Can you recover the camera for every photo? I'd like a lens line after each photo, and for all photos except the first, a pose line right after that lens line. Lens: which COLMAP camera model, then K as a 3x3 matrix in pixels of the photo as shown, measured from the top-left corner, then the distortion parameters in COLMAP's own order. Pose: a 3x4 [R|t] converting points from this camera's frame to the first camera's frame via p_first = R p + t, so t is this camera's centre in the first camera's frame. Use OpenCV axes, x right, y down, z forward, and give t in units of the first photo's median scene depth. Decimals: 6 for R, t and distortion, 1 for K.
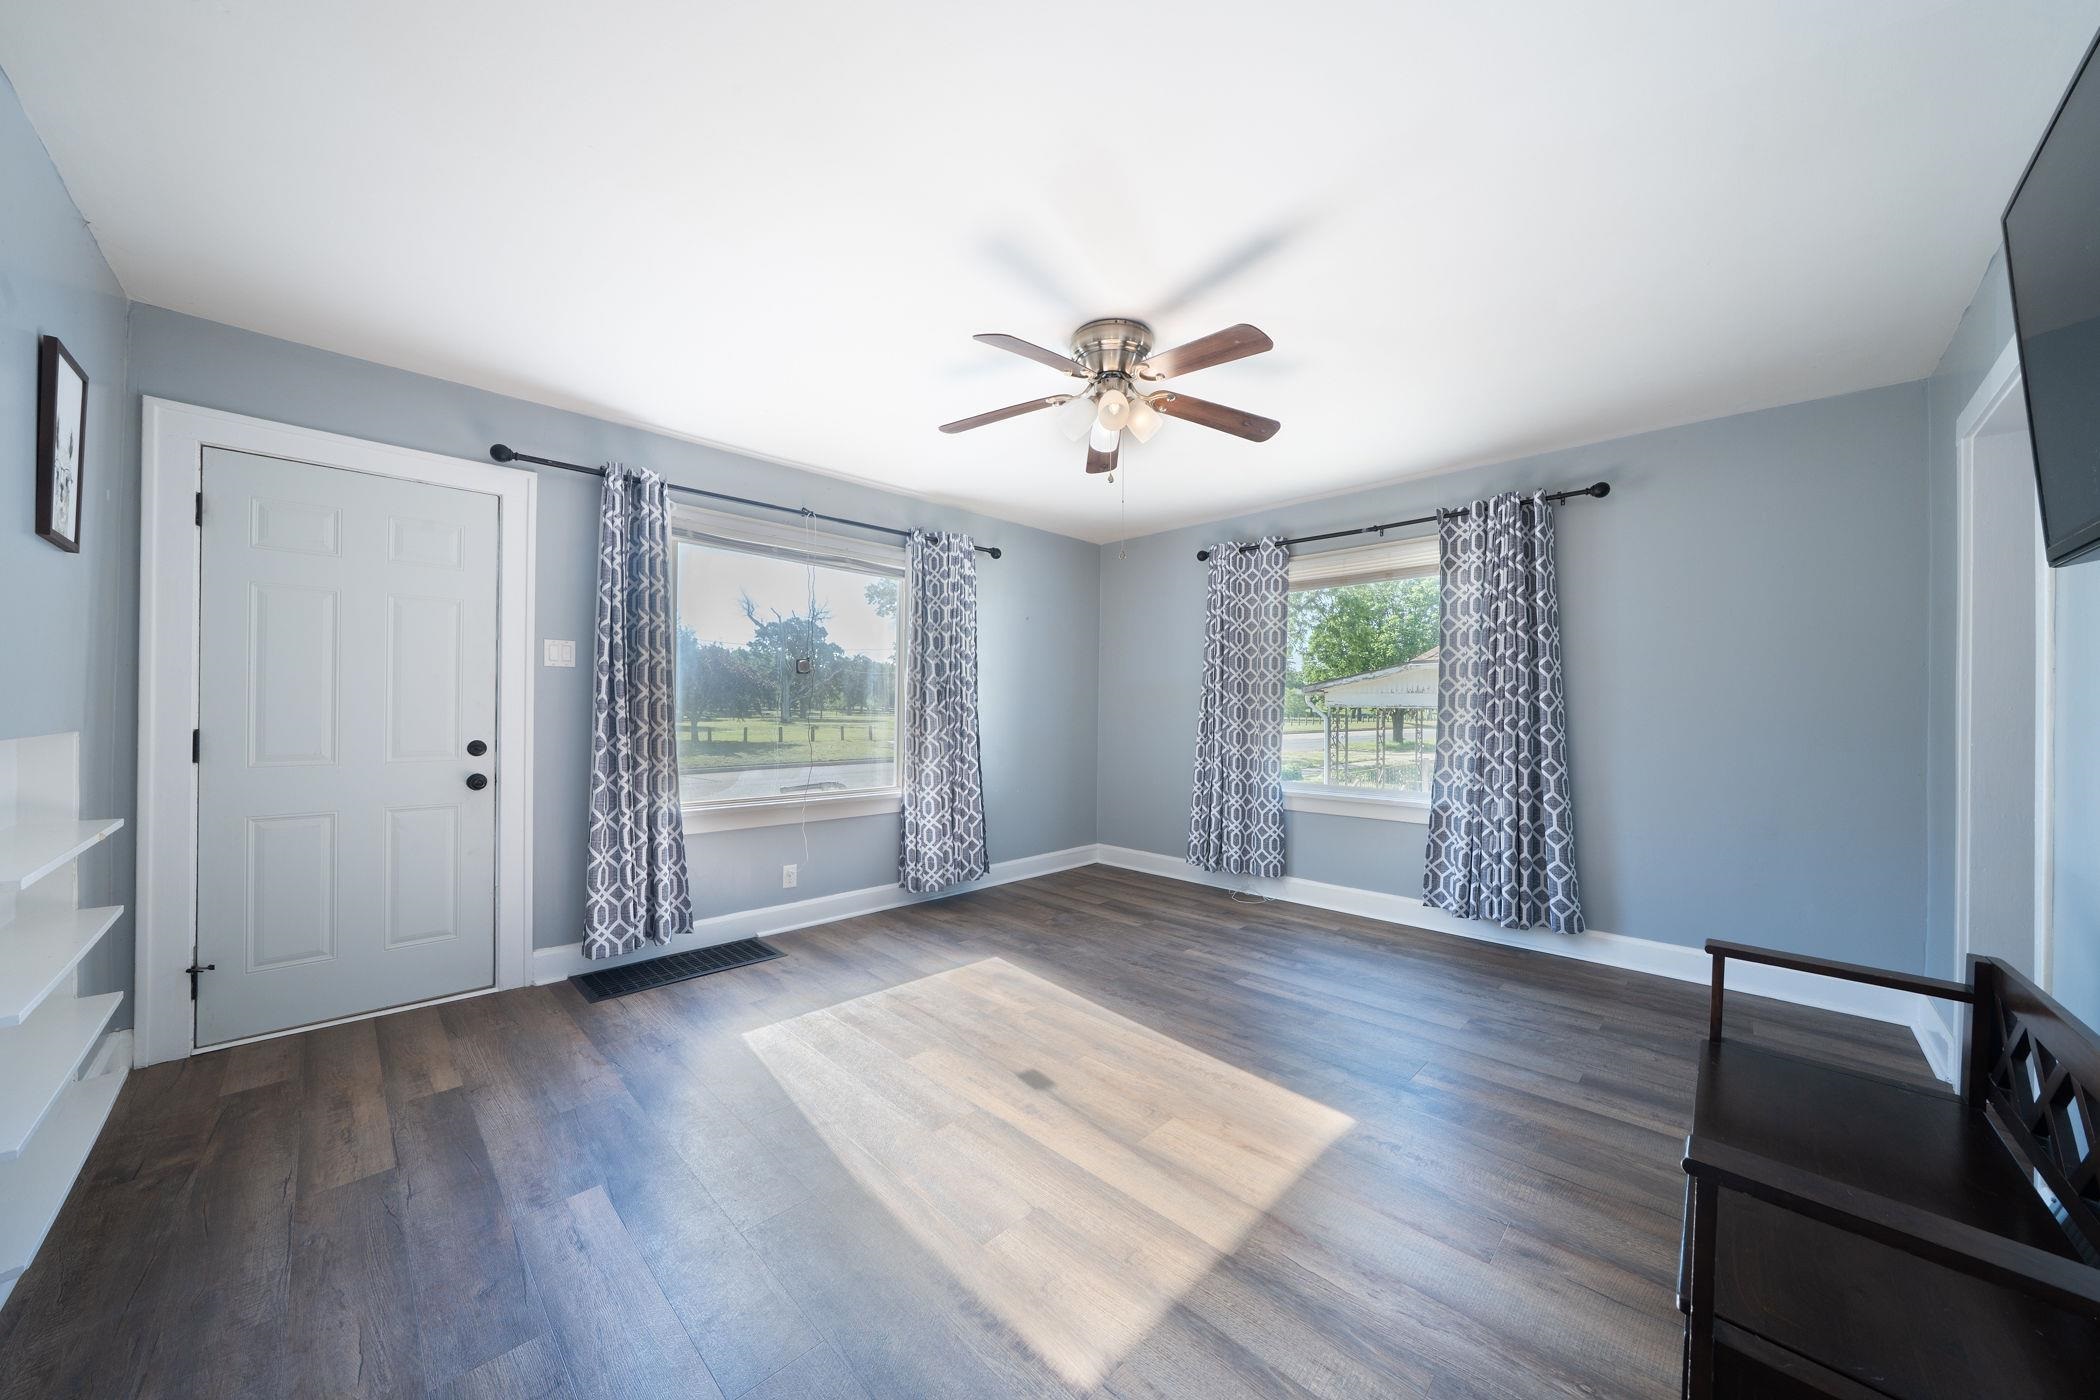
lens RADIAL K [[721.8, 0, 1056.2], [0, 721.8, 703.3], [0, 0, 1]] dist [-0.013006, -0.000027]
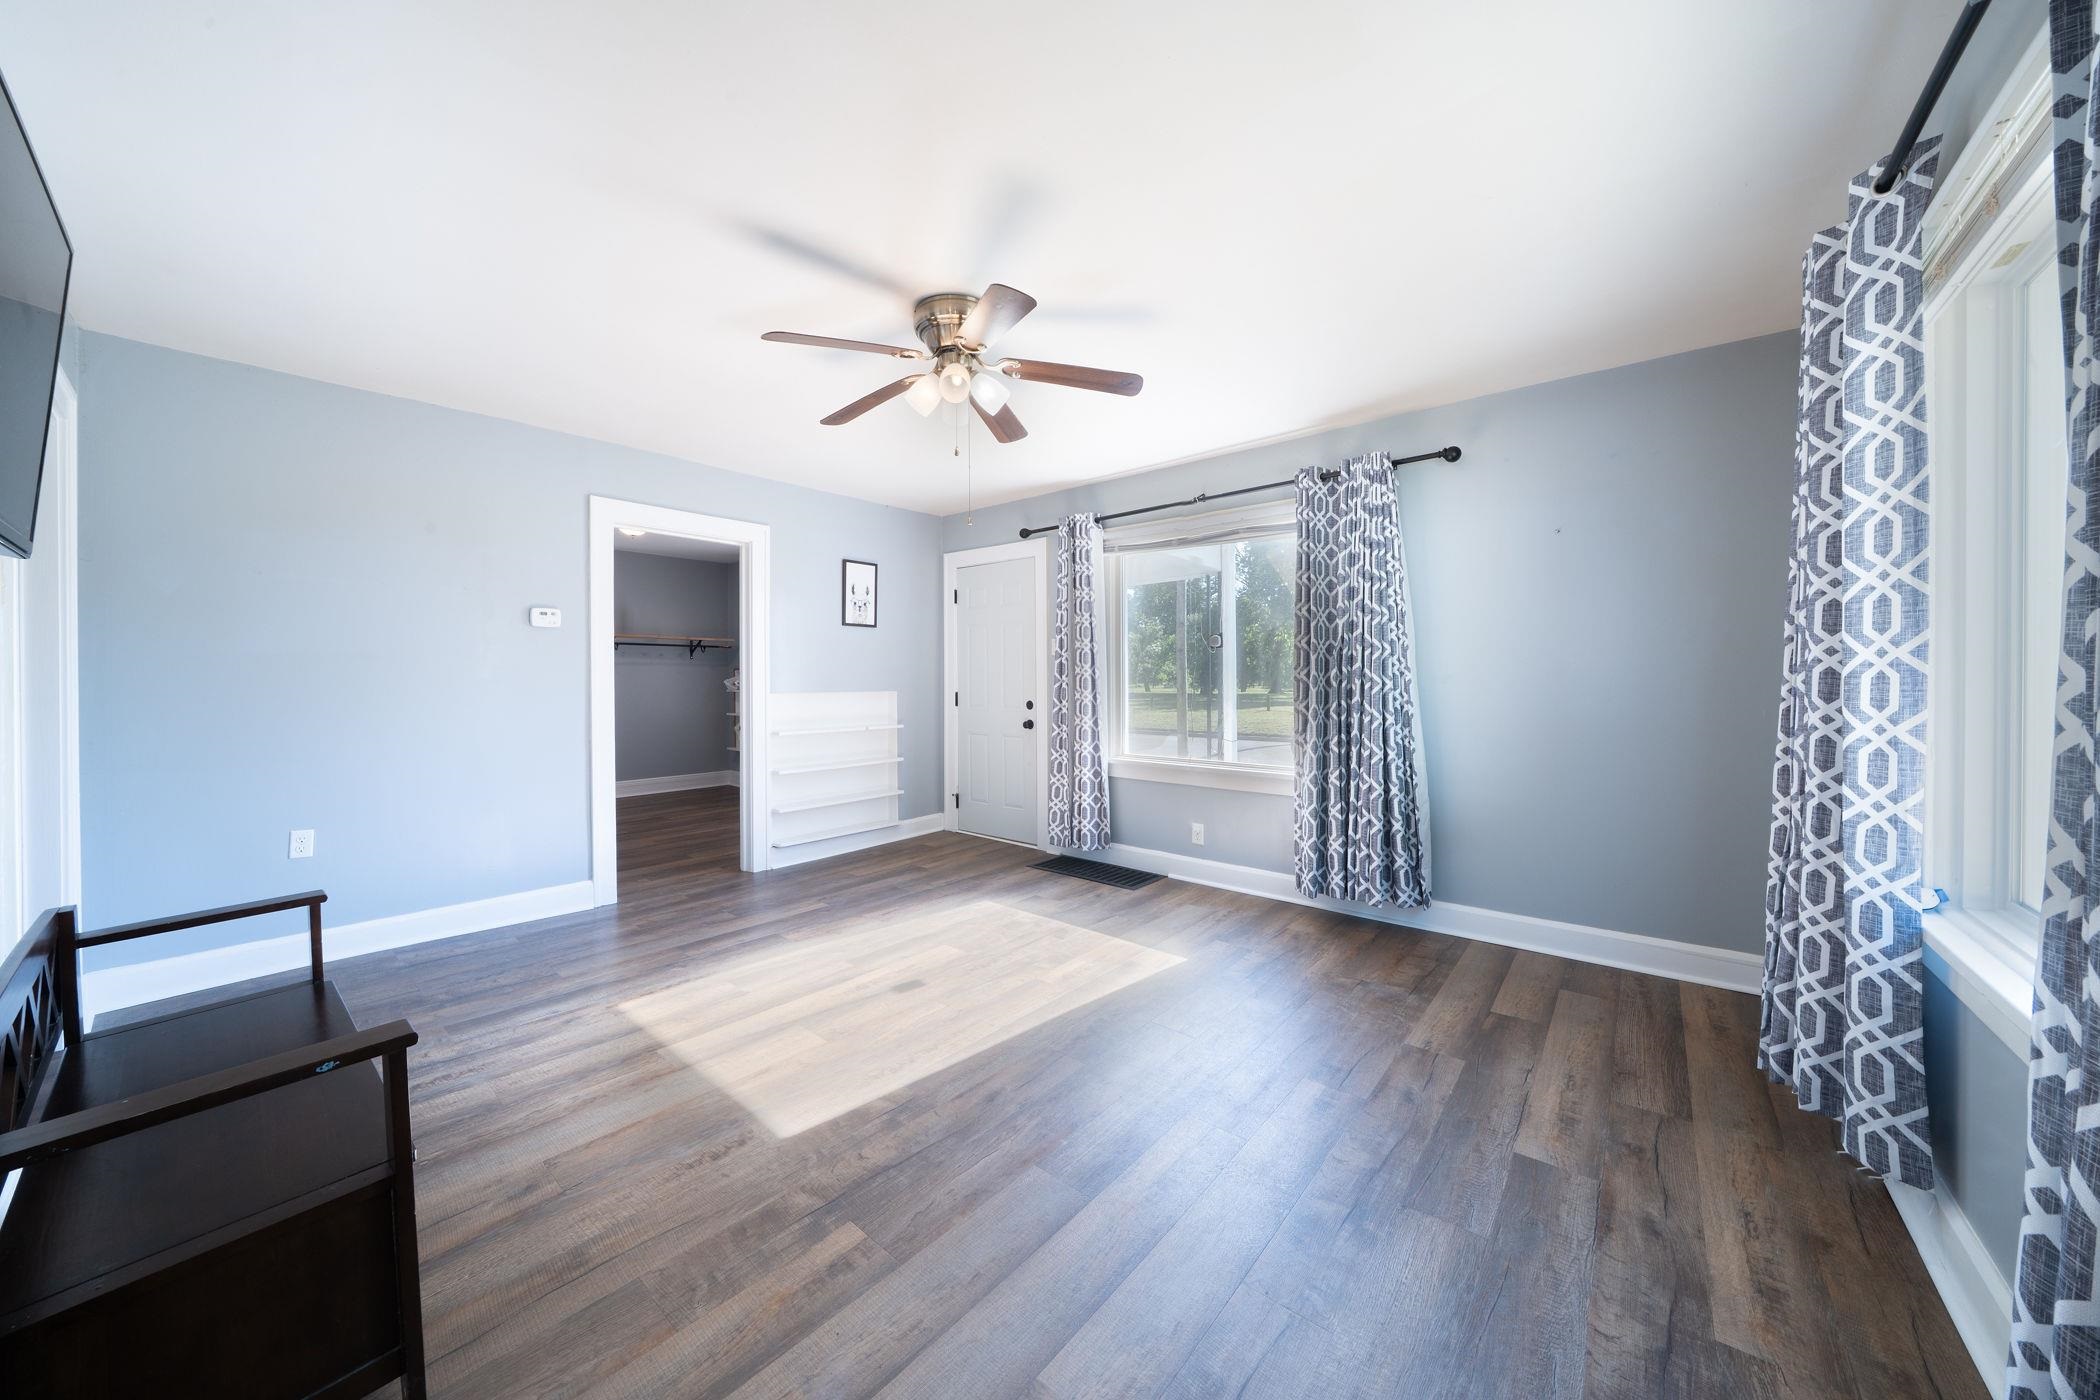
lens RADIAL K [[737.8, 0, 1045.6], [0, 737.8, 684.6], [0, 0, 1]] dist [-0.012859, 0.000077]
pose [[0.054350, -0.000825, -0.998522, 0.784747], [0.011144, 0.999938, -0.000220, 0.011021], [0.998460, -0.011116, 0.054355, 0.753279]]
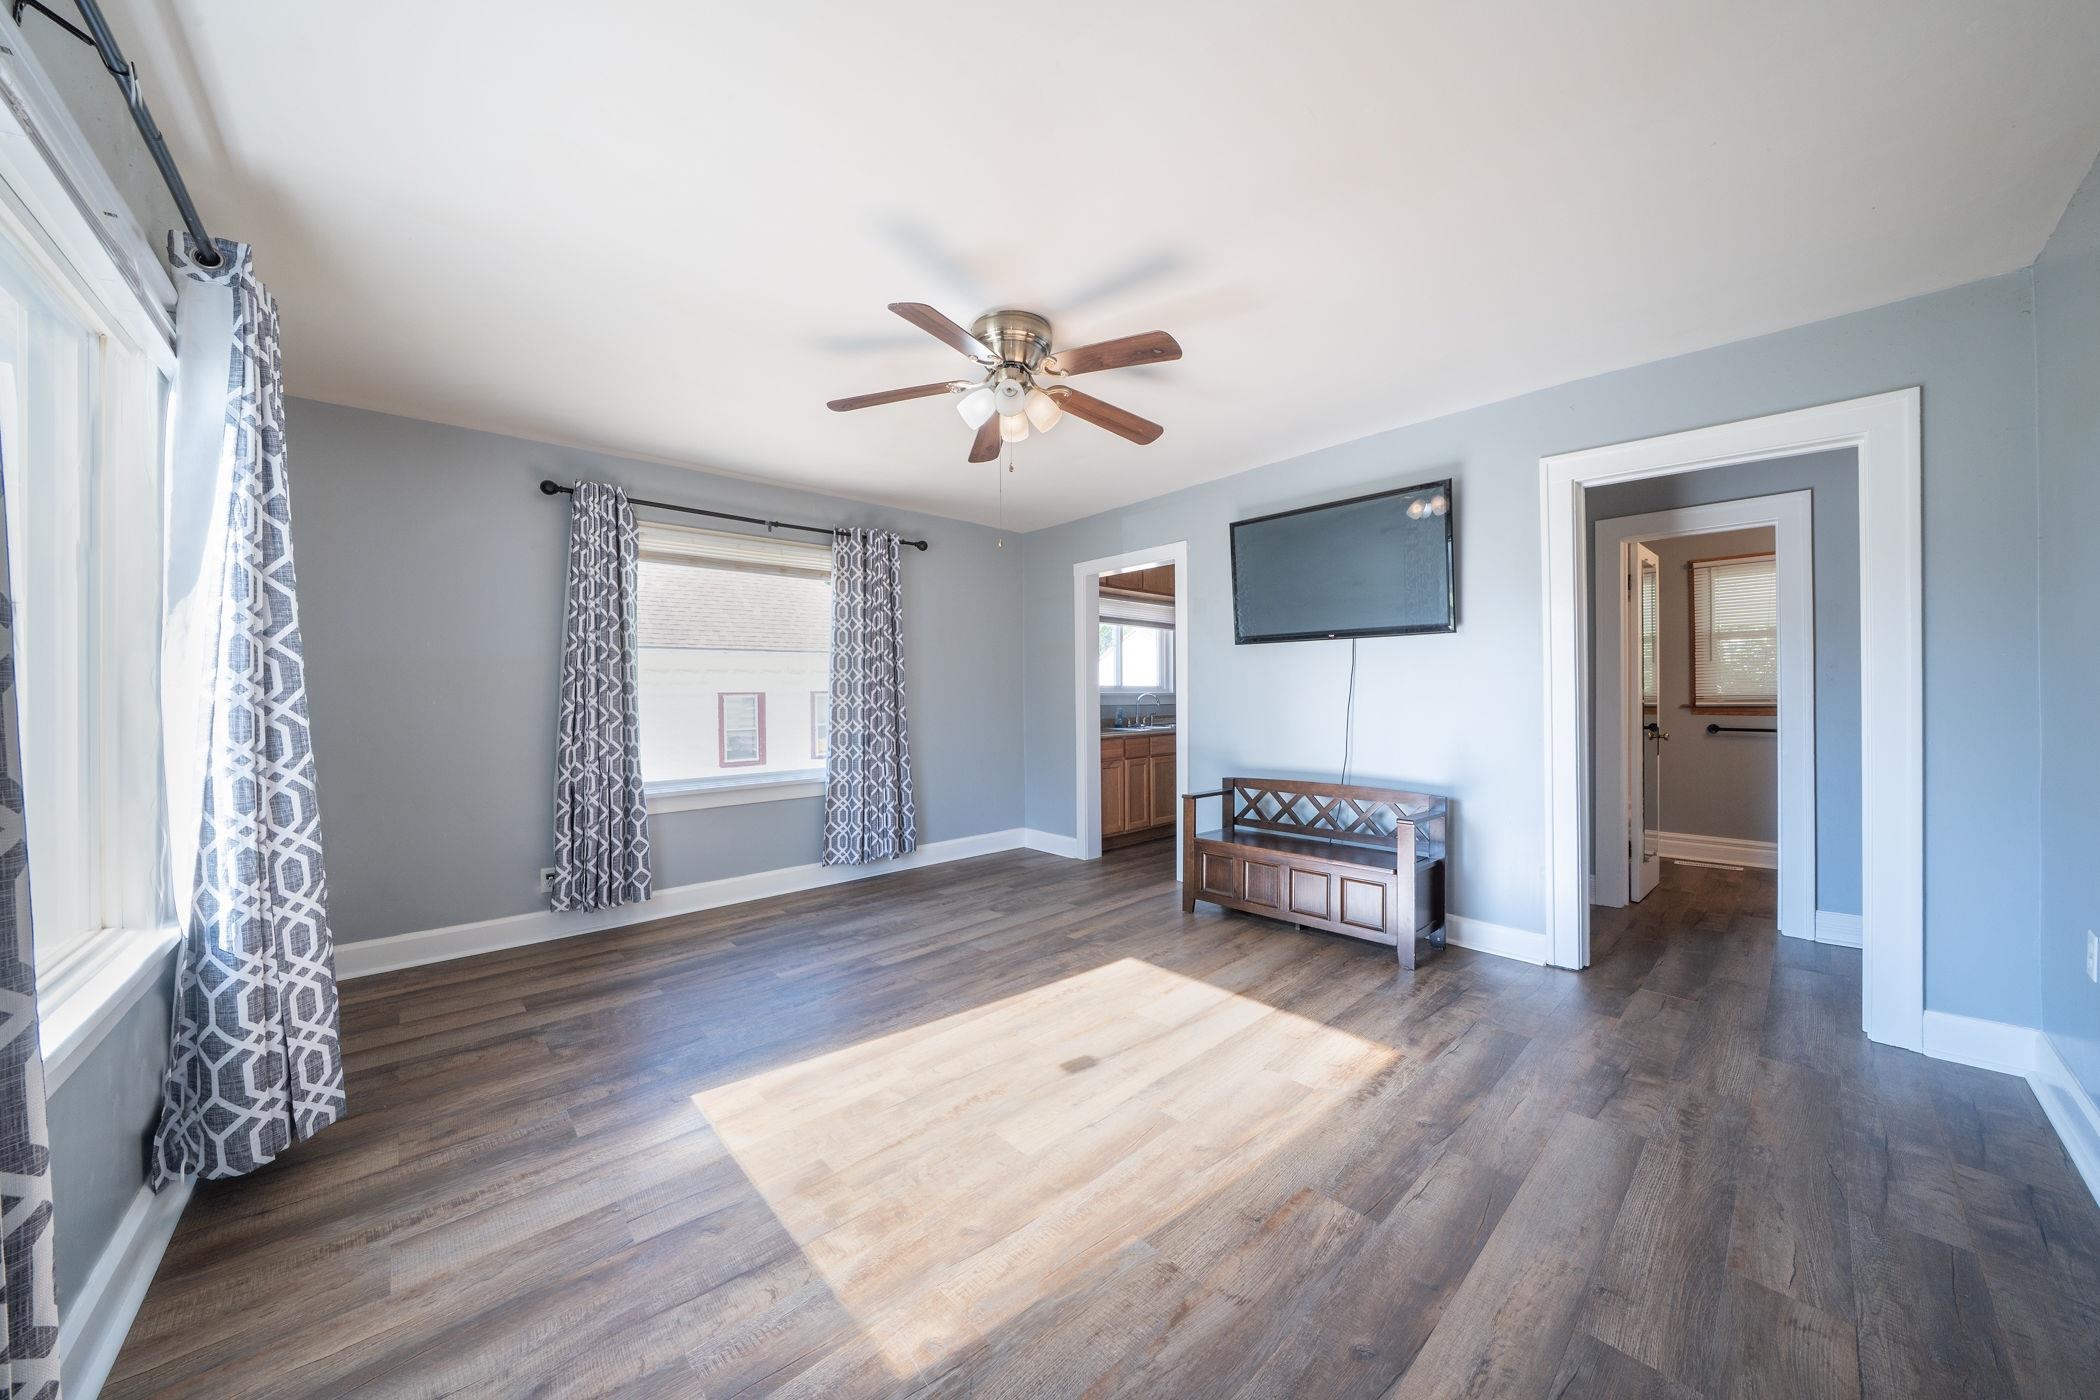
lens RADIAL K [[698.5, 0, 1050.7], [0, 698.5, 694.3], [0, 0, 1]] dist [-0.012655, -0.000002]
pose [[0.059147, -0.005932, 0.998232, -0.638971], [0.001436, 0.999982, 0.005857, -0.000079], [-0.998248, 0.001087, 0.059154, 0.628314]]
